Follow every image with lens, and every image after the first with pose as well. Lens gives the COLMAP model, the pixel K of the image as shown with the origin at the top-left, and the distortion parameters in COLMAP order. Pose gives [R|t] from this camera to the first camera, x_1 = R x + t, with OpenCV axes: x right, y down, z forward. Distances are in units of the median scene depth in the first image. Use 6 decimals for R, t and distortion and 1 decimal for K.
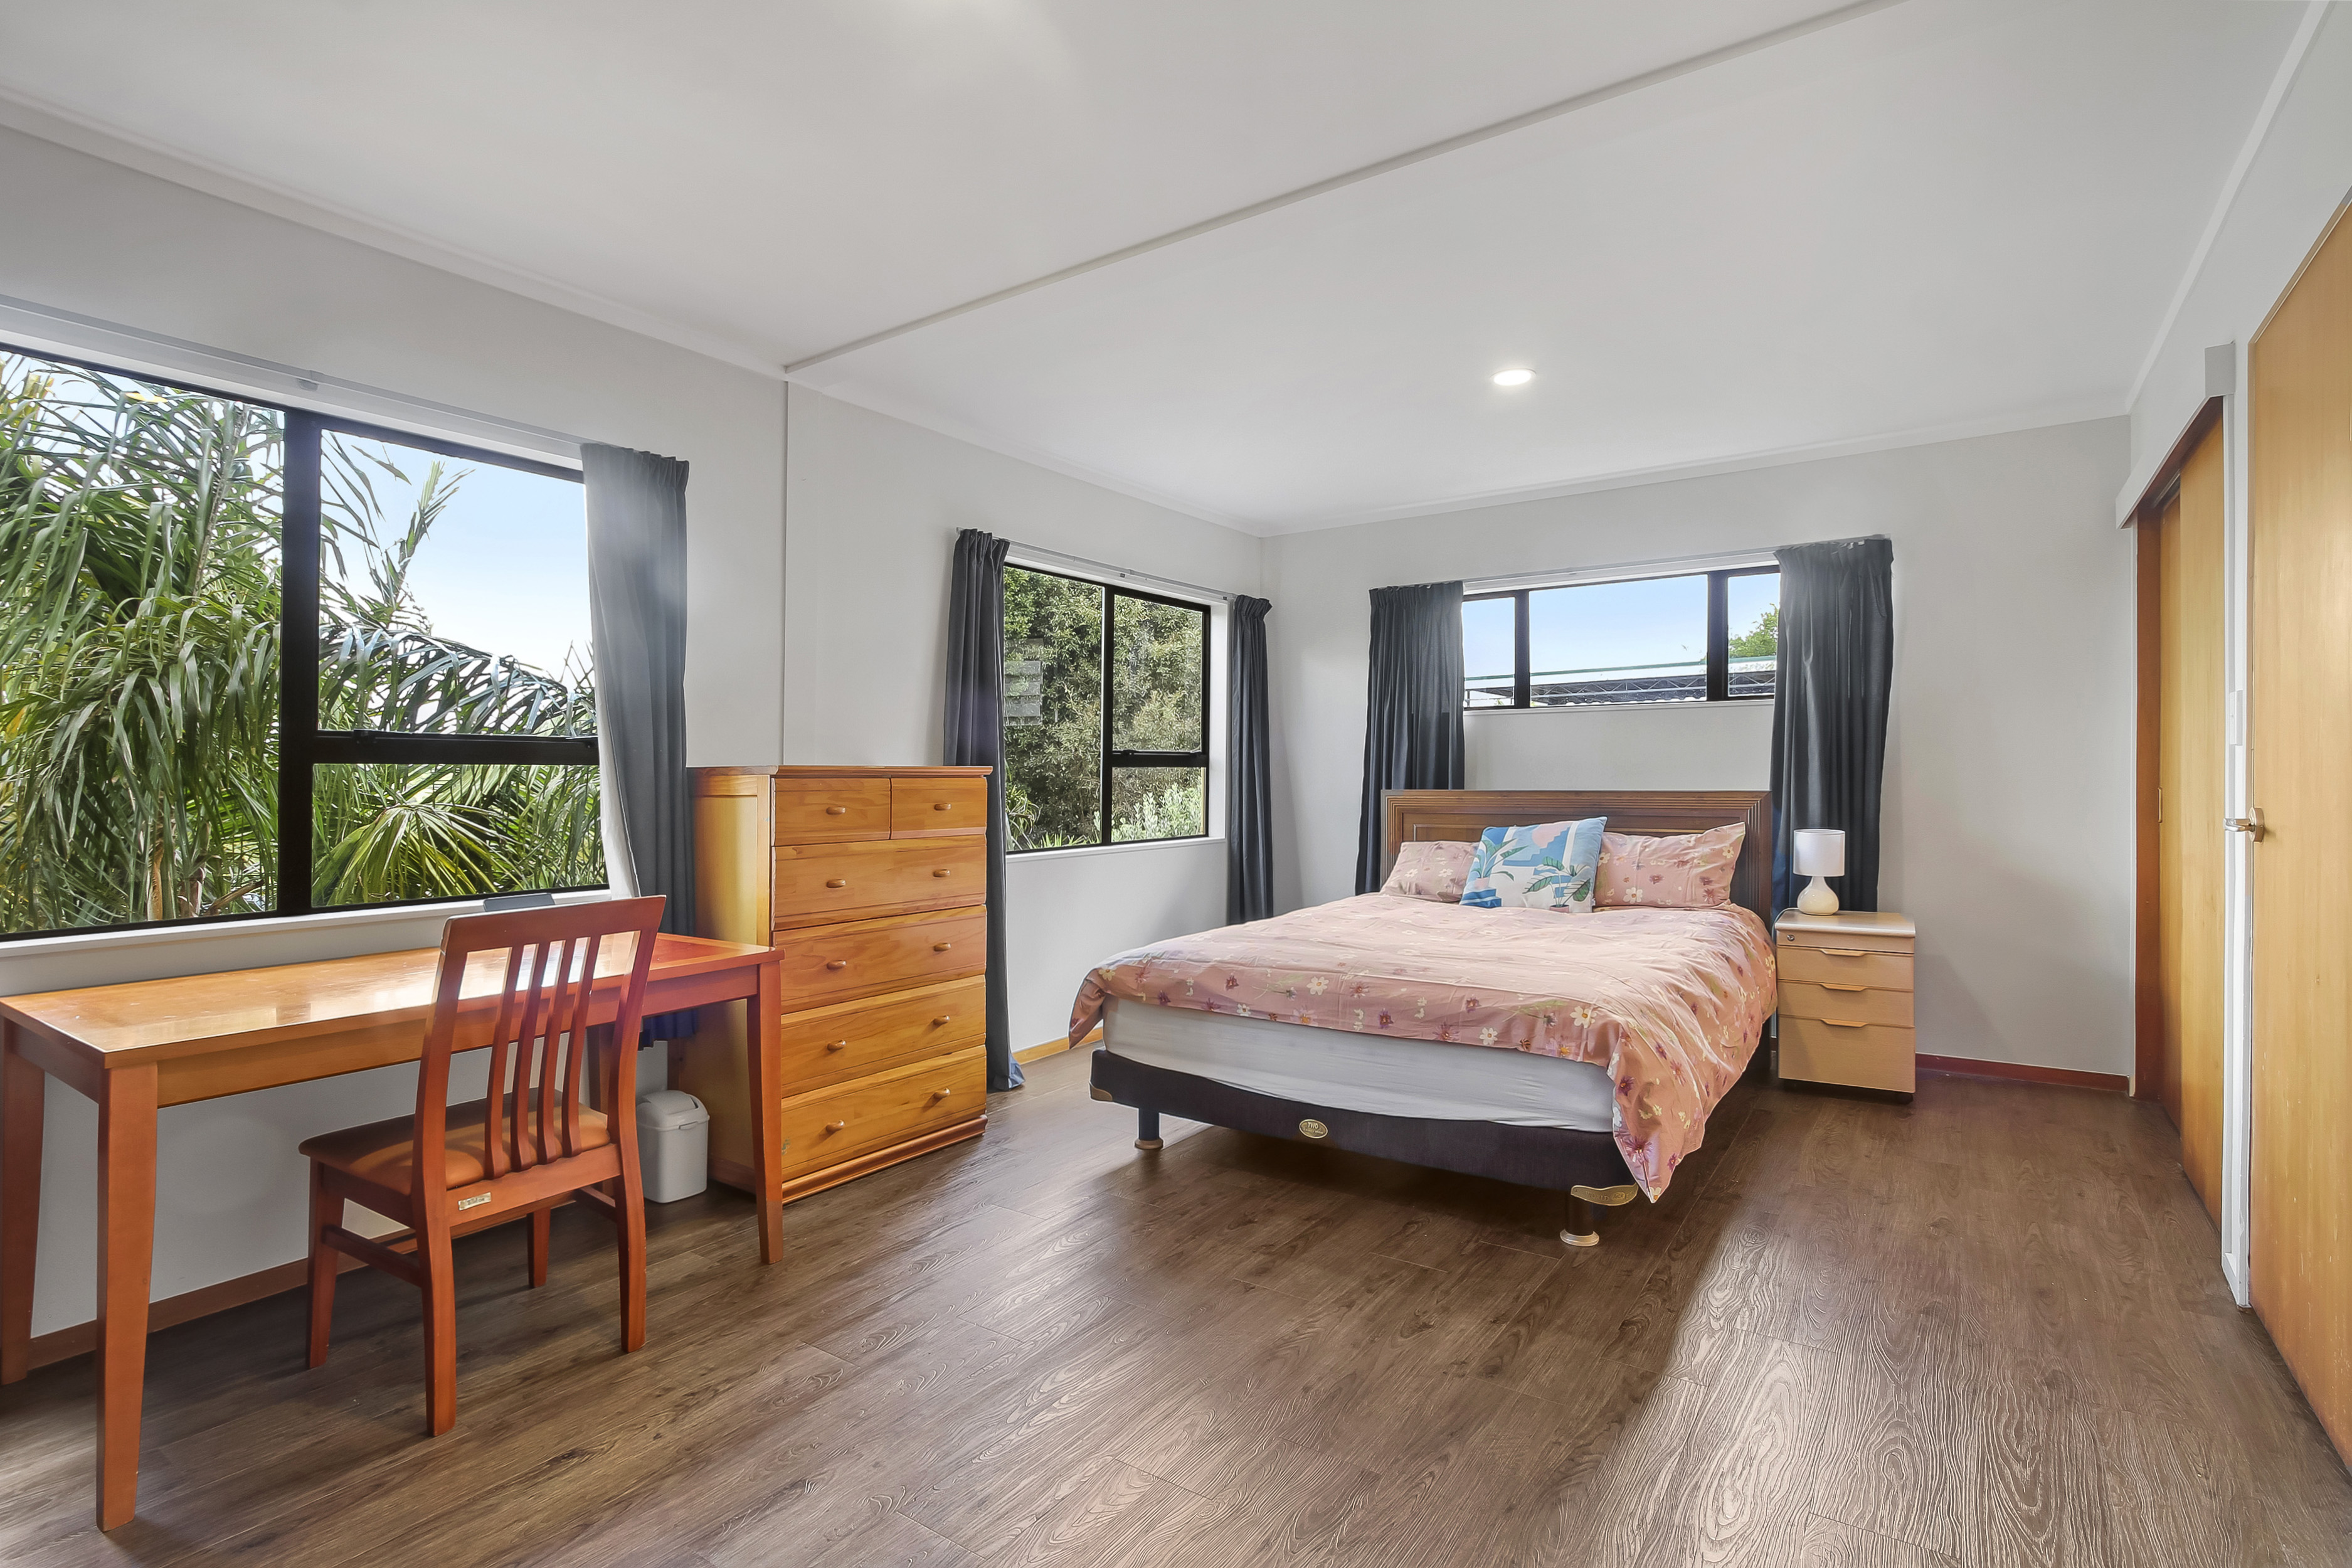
lens RADIAL K [[1168.3, 0, 1176.0], [0, 1168.3, 784.0], [0, 0, 1]] dist [-0.017754, 0.005730]
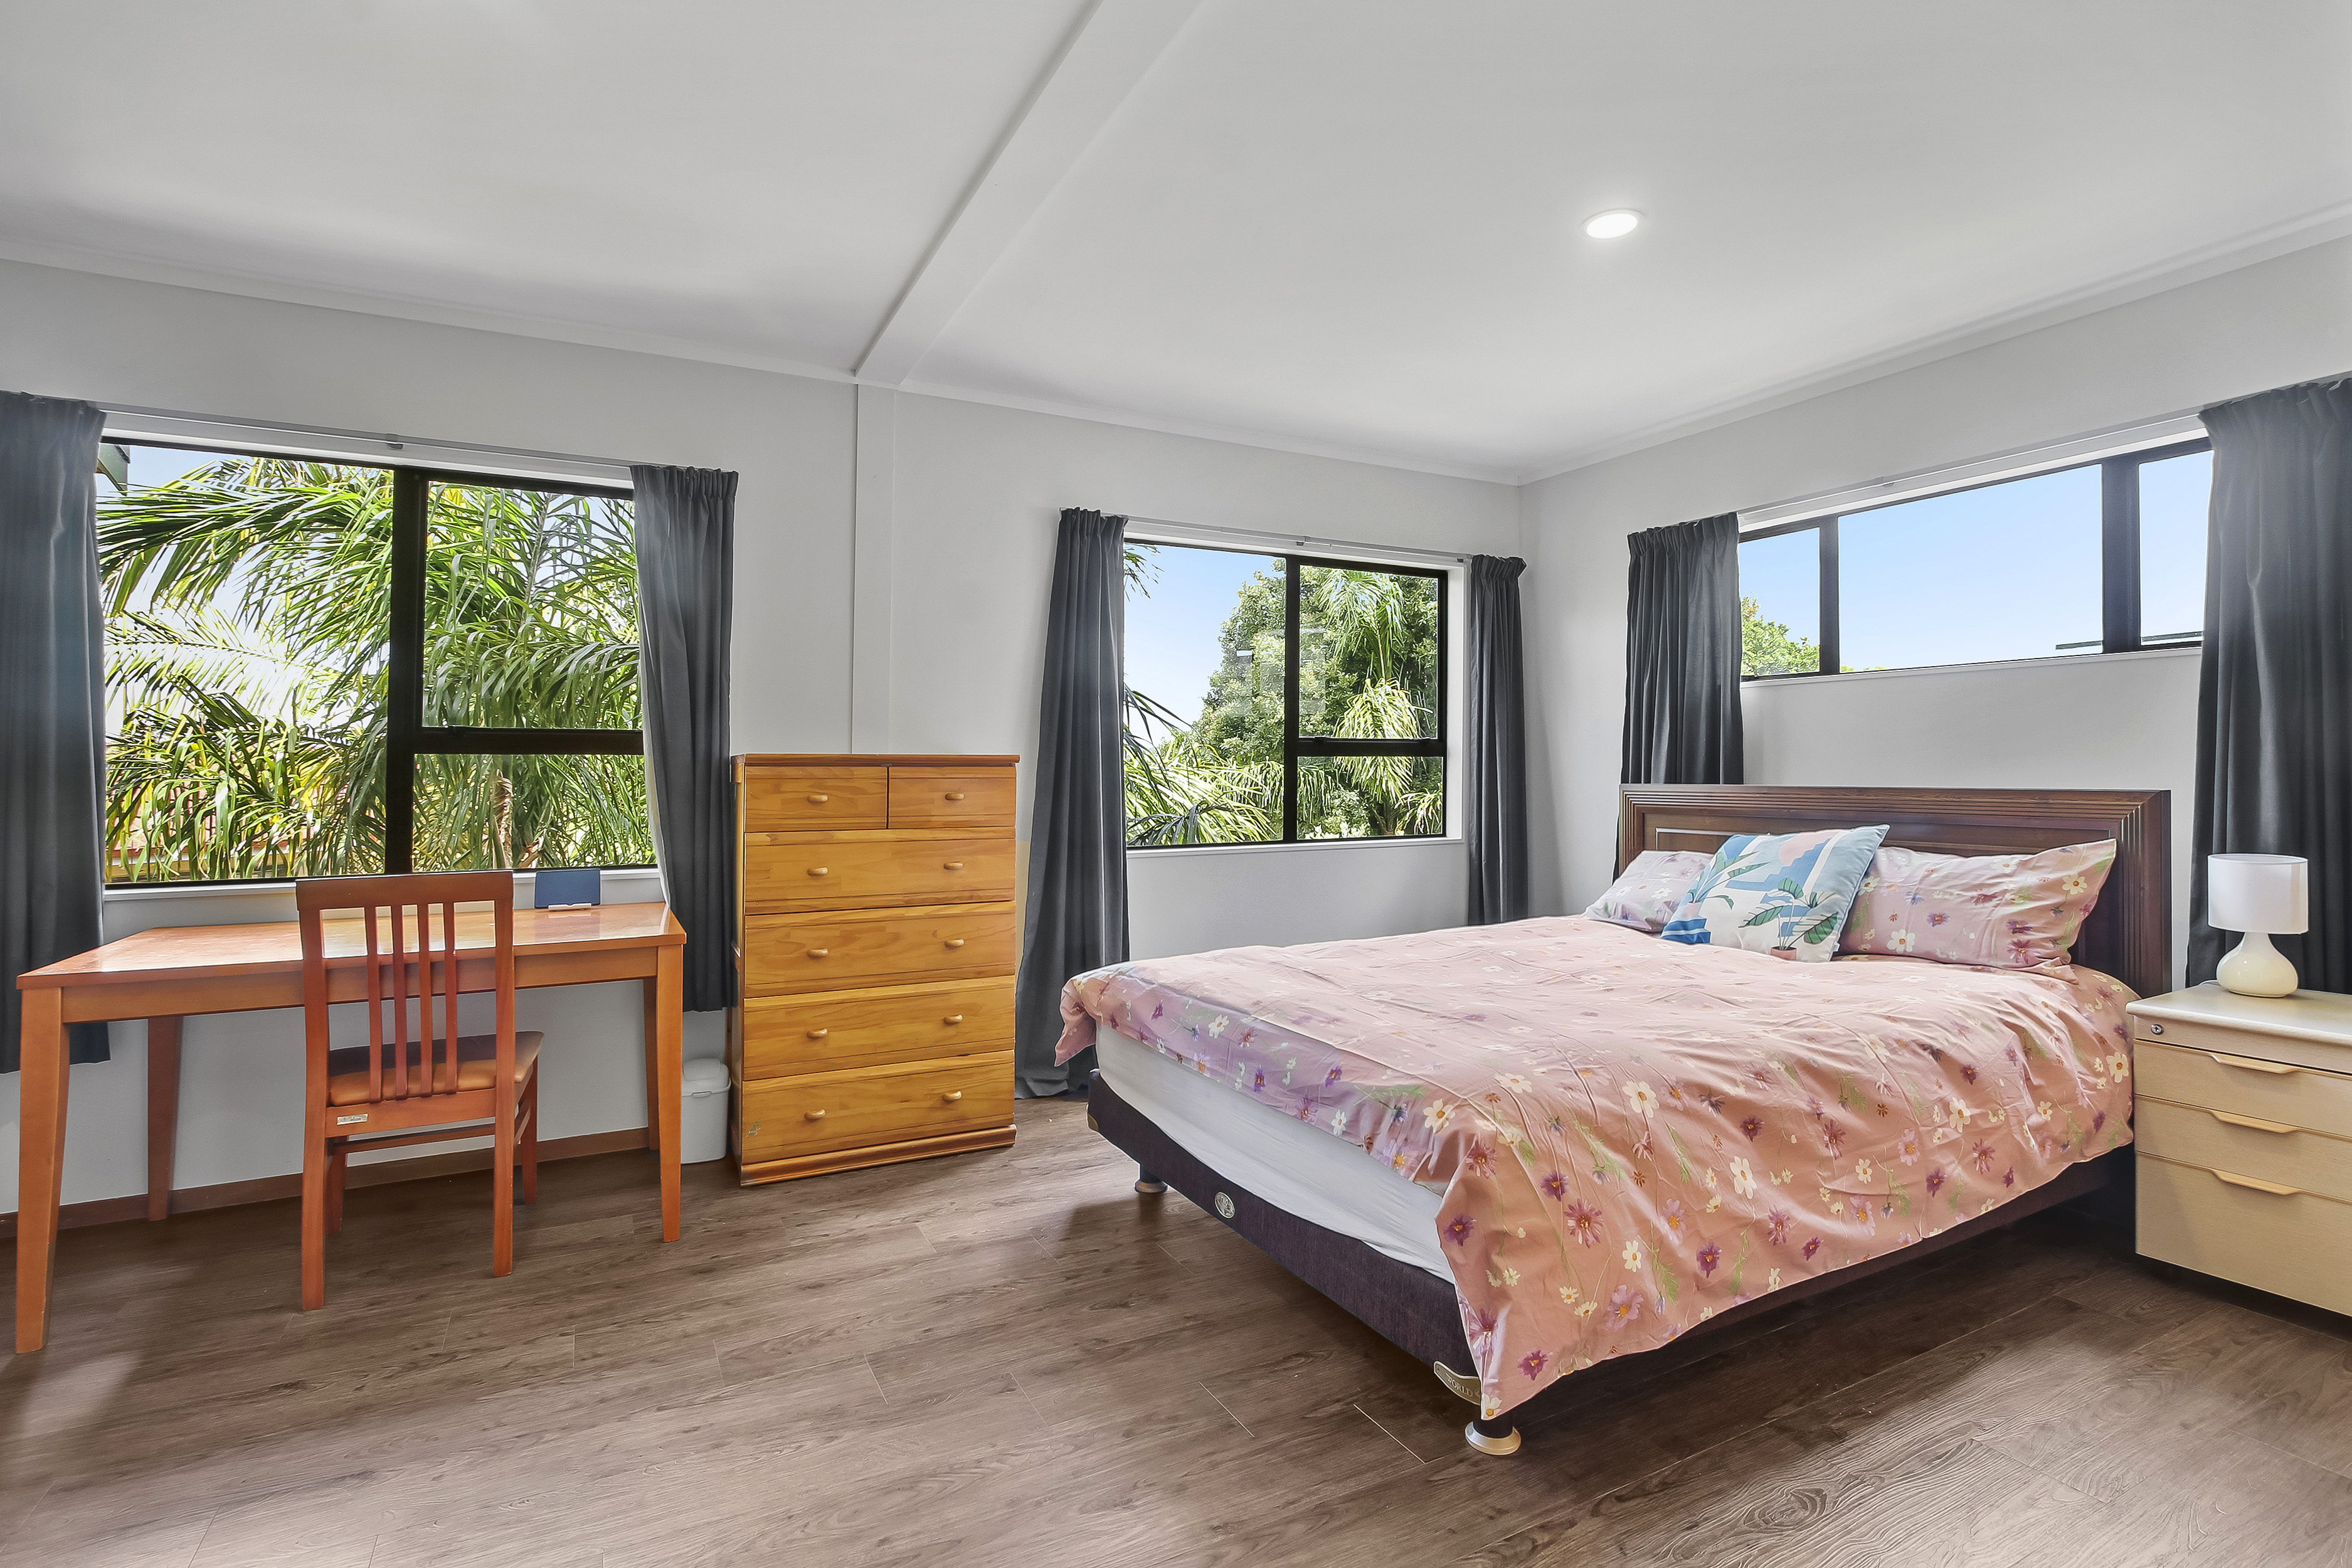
lens RADIAL K [[1150.9, 0, 1177.7], [0, 1150.9, 742.2], [0, 0, 1]] dist [-0.020869, 0.009662]
pose [[0.882398, -0.007062, -0.470451, 0.403368], [-0.006090, 0.999632, -0.026428, -0.001433], [0.470464, 0.026185, 0.882030, 0.244790]]
